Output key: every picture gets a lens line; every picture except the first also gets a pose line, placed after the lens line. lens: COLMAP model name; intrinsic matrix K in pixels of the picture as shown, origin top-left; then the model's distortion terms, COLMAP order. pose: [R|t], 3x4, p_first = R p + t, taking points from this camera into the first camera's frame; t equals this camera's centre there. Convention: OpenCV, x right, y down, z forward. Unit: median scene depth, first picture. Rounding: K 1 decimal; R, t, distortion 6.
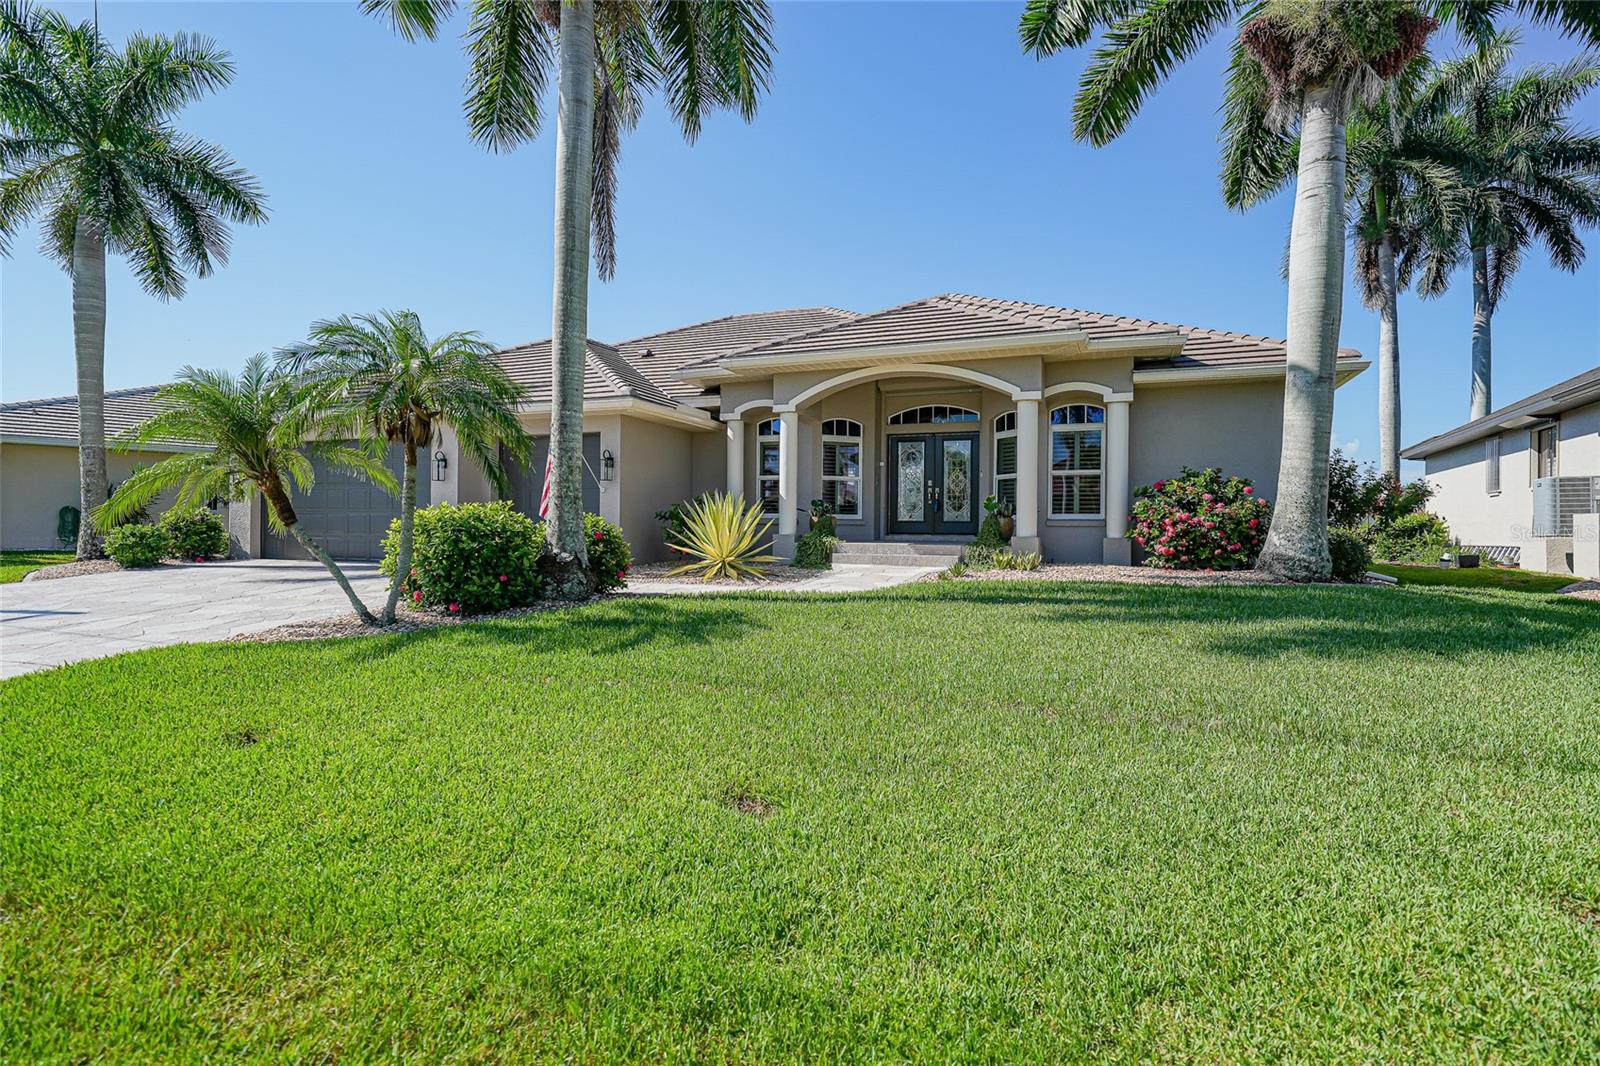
lens RADIAL K [[784.3, 0, 801.3], [0, 784.3, 534.1], [0, 0, 1]] dist [0.005853, 0.001663]
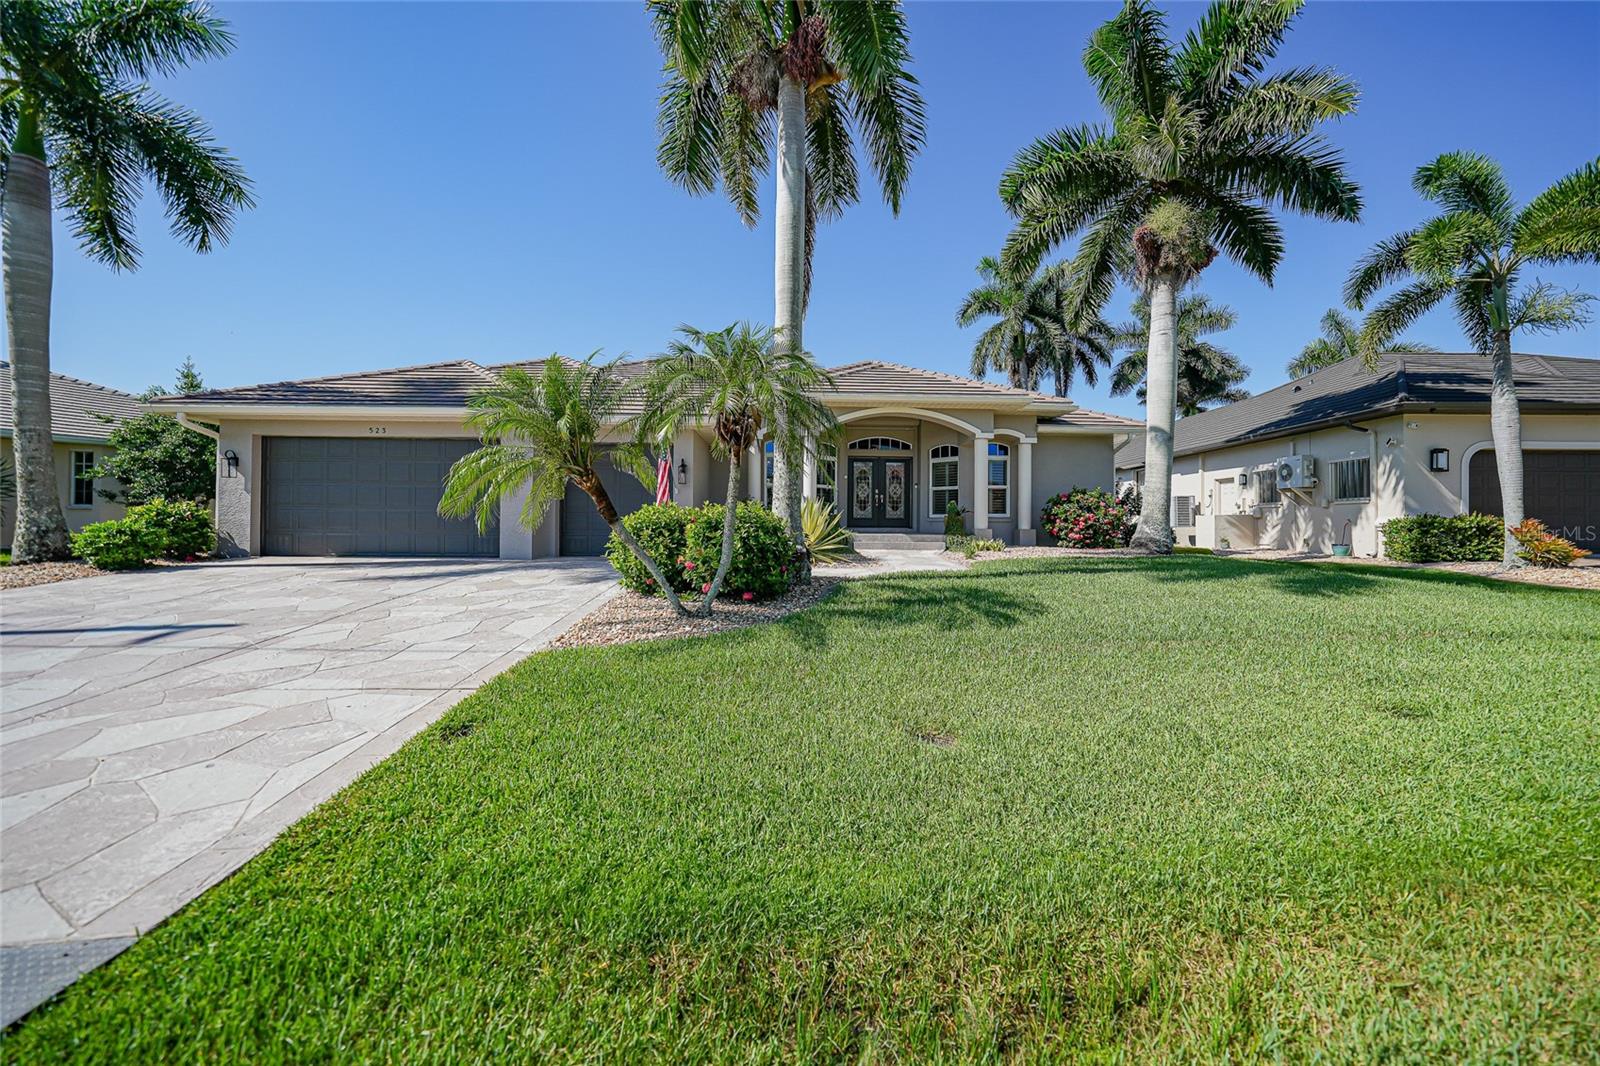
lens RADIAL K [[553.9, 0, 797.0], [0, 553.9, 526.3], [0, 0, 1]] dist [-0.027550, 0.006654]
pose [[0.914739, -0.004414, 0.404022, -0.386639], [0.004620, 0.999989, 0.000466, -0.002921], [-0.404019, 0.001440, 0.914749, 0.141913]]
